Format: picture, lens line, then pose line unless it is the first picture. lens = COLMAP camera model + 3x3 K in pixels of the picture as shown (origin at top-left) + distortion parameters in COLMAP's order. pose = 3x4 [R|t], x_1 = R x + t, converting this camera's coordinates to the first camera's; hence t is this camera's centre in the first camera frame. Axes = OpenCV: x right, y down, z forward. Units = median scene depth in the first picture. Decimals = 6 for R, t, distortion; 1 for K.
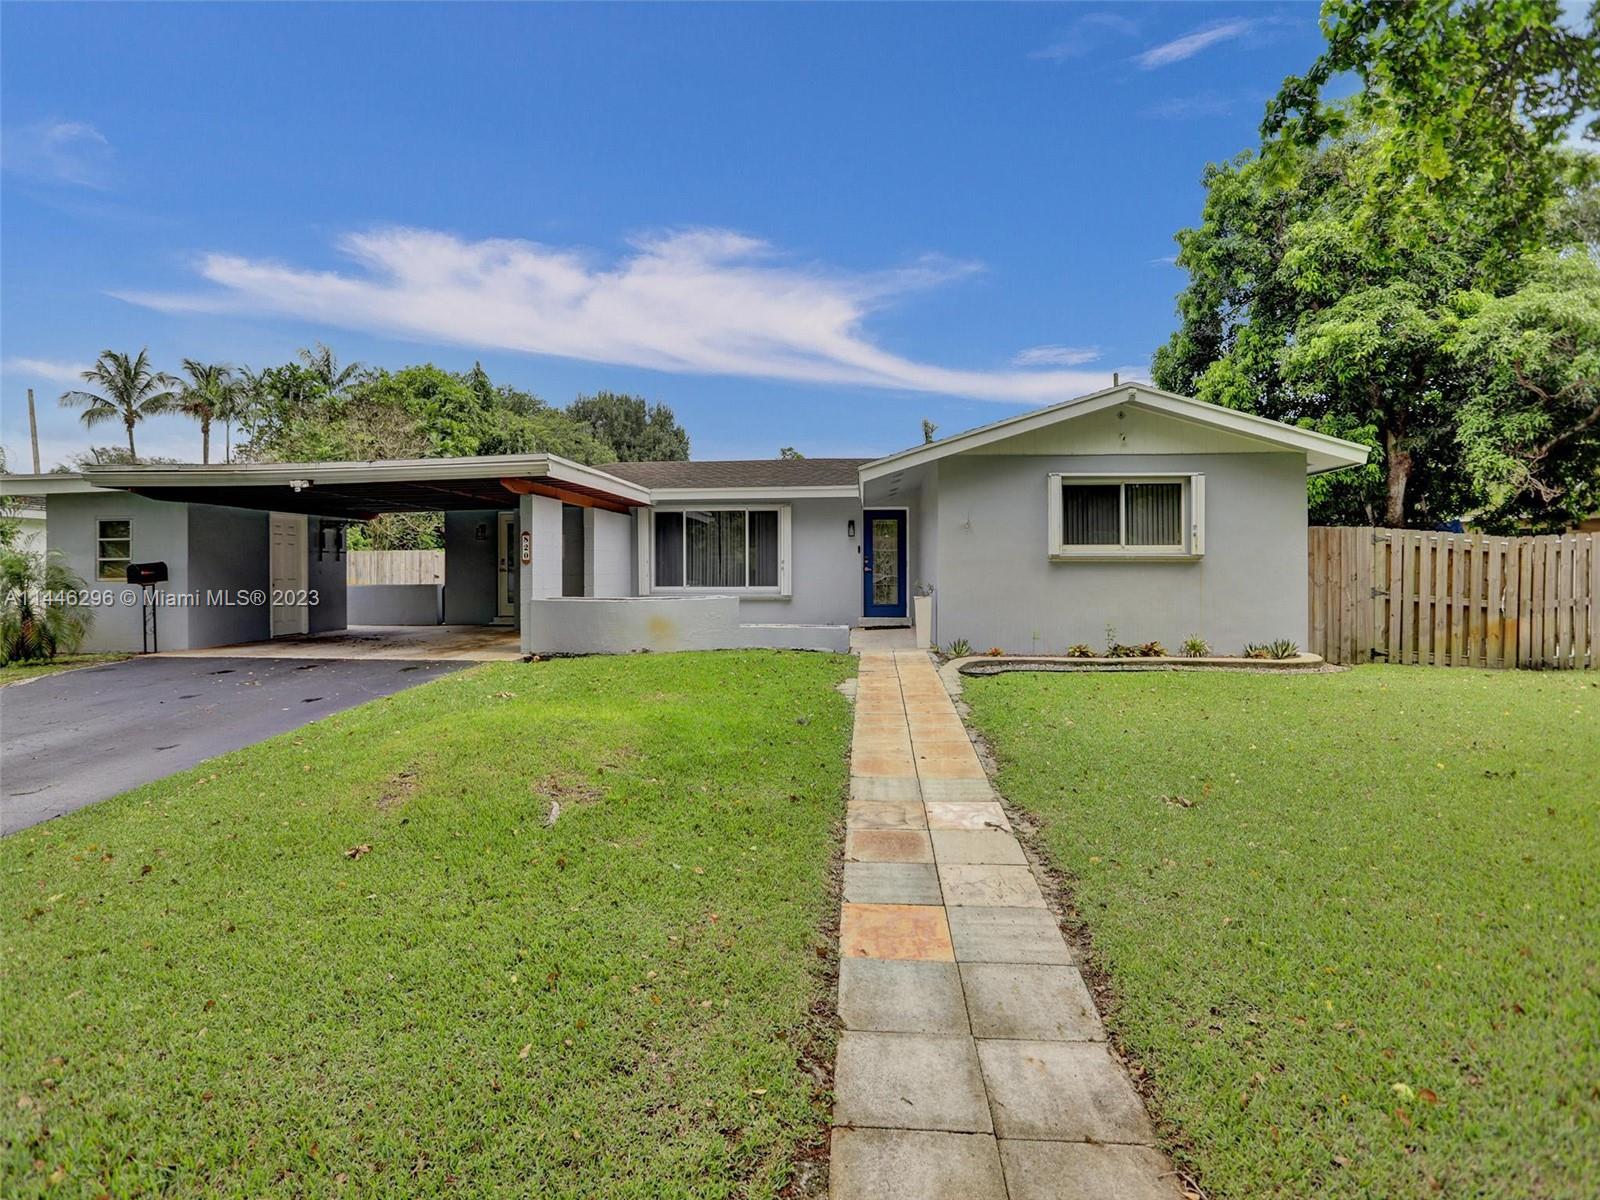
lens RADIAL K [[806.9, 0, 800.9], [0, 806.9, 604.4], [0, 0, 1]] dist [-0.052710, 0.029154]
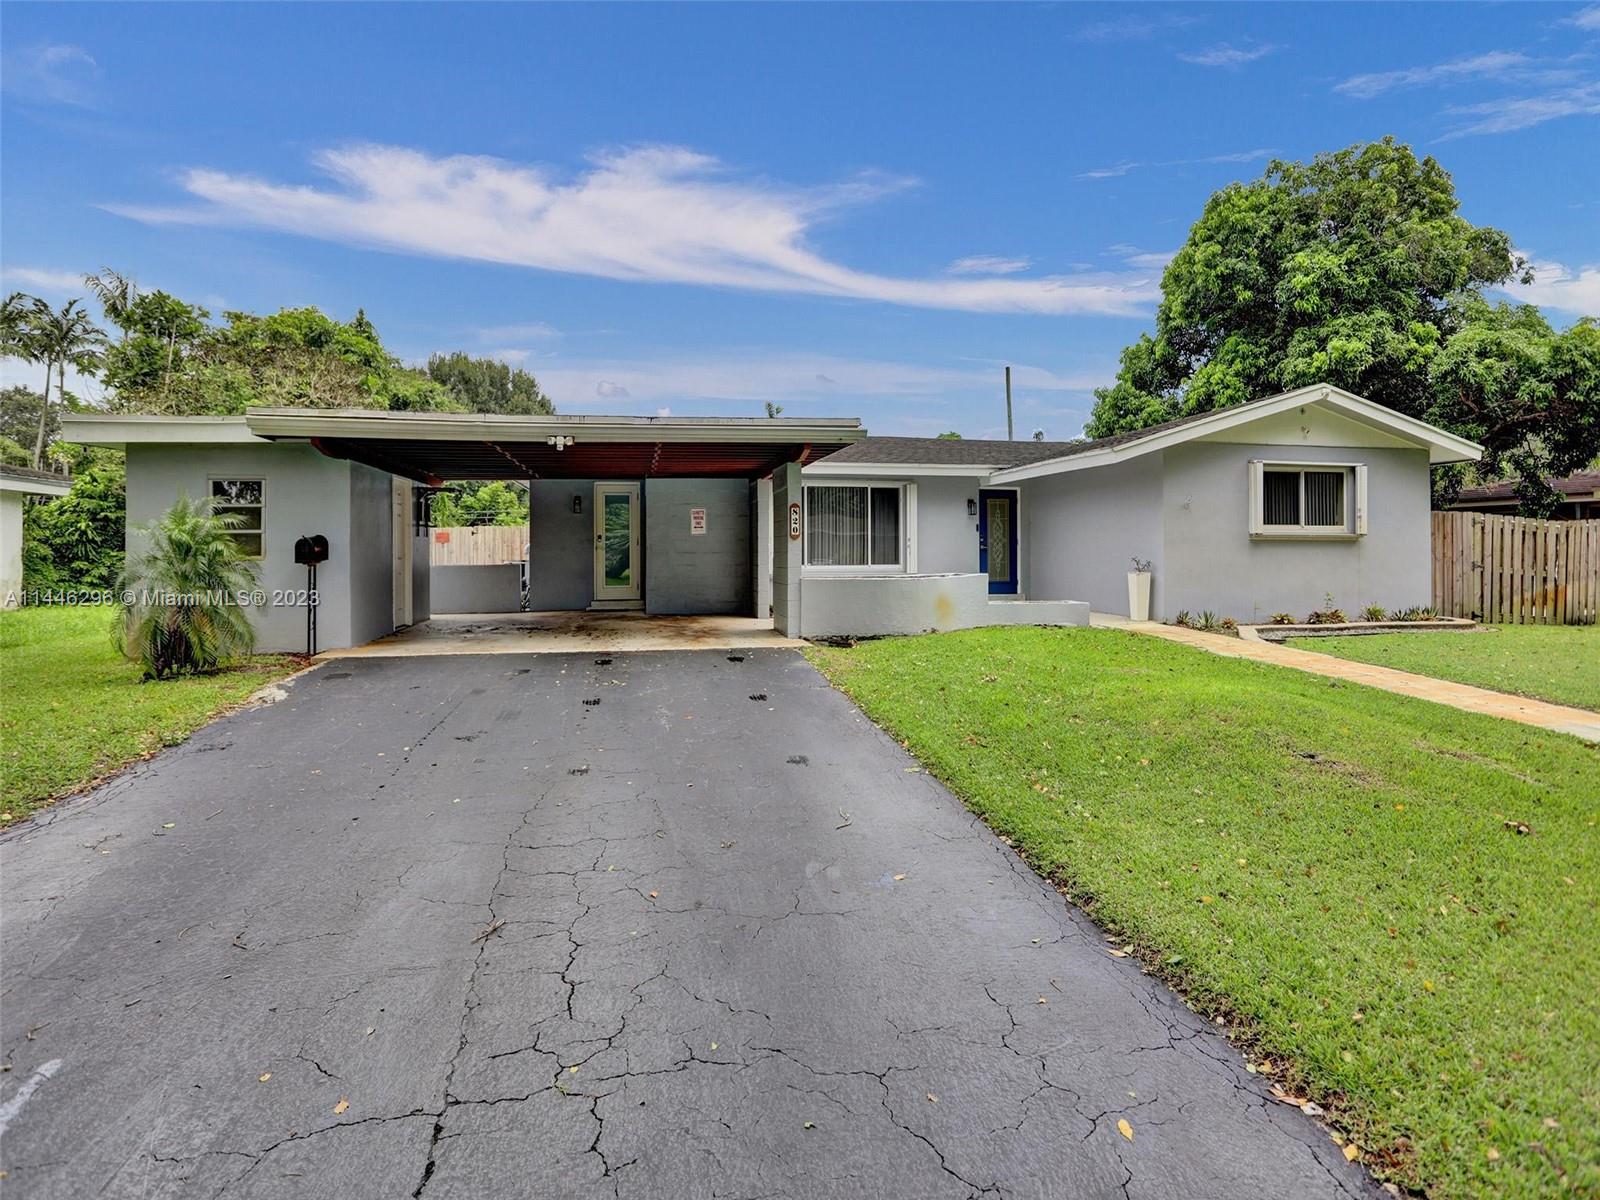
lens RADIAL K [[807.1, 0, 798.1], [0, 807.1, 584.4], [0, 0, 1]] dist [-0.047164, 0.028367]
pose [[0.957227, -0.012282, 0.289076, -0.608600], [0.012825, 0.999918, 0.000018, 0.000480], [-0.289053, 0.003690, 0.957306, 0.124198]]
